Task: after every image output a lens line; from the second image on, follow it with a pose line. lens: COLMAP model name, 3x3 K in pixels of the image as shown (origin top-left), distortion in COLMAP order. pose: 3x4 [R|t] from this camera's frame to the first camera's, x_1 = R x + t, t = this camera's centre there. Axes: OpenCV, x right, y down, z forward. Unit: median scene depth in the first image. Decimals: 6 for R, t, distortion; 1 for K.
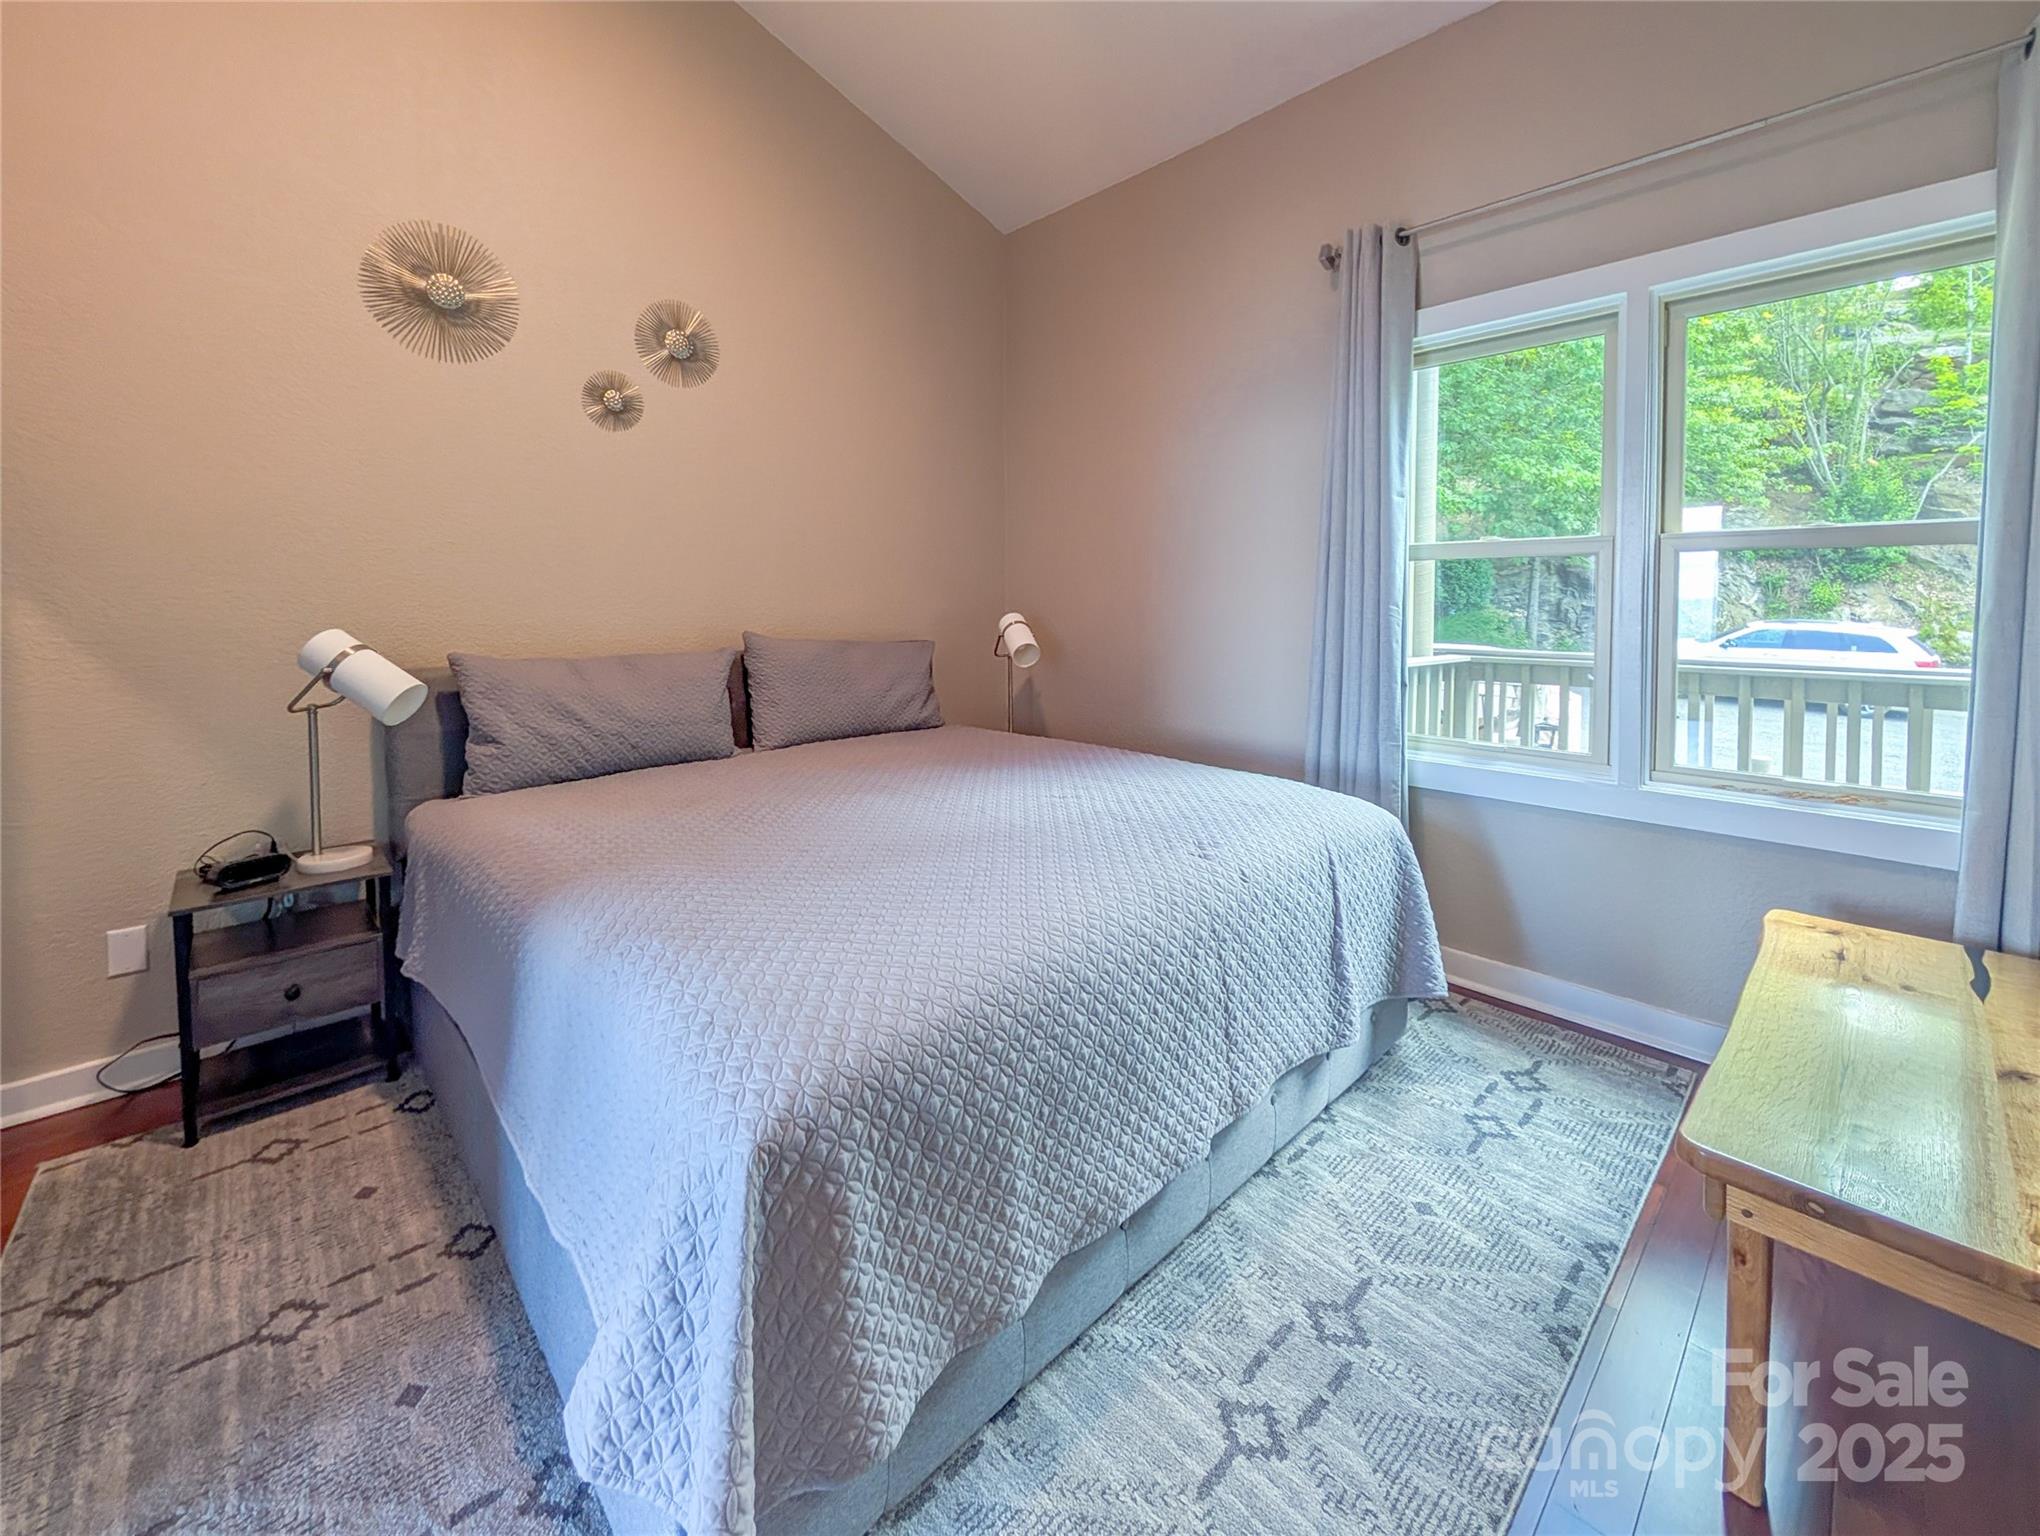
lens RADIAL K [[825.9, 0, 1073.4], [0, 825.9, 654.7], [0, 0, 1]] dist [-0.000471, -0.000077]
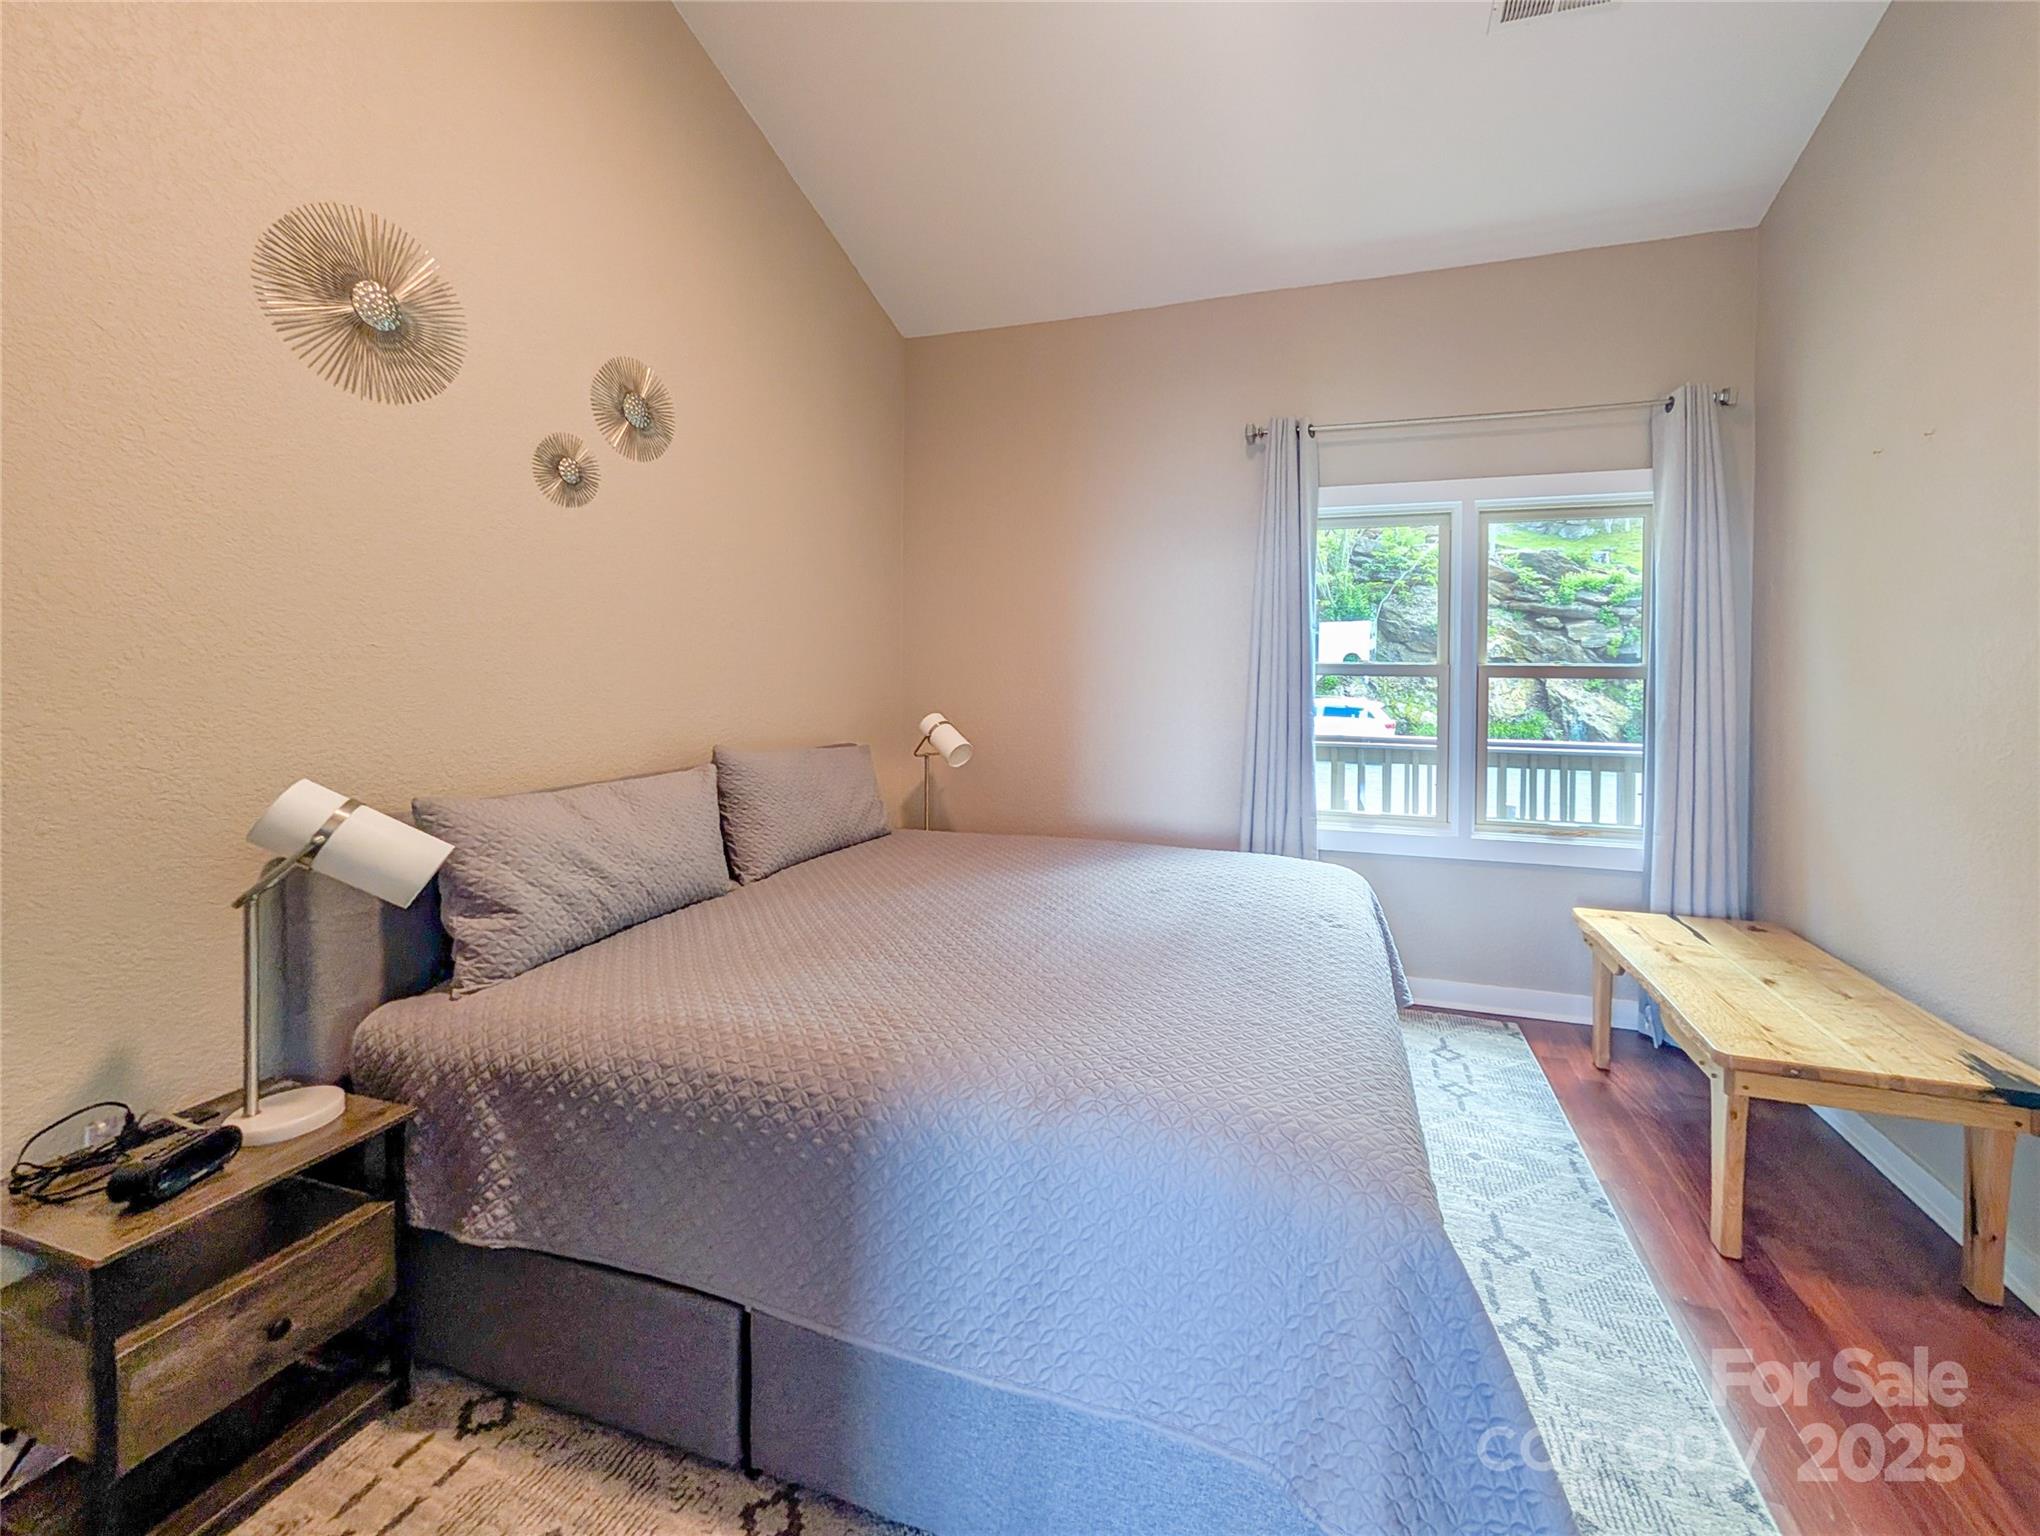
lens RADIAL K [[775.6, 0, 1123.0], [0, 775.6, 707.6], [0, 0, 1]] dist [0.001075, 0.000161]
pose [[0.876218, -0.008732, 0.481836, -0.507563], [0.019657, 0.999651, -0.017631, -0.055367], [-0.481514, 0.024920, 0.876084, 0.080000]]
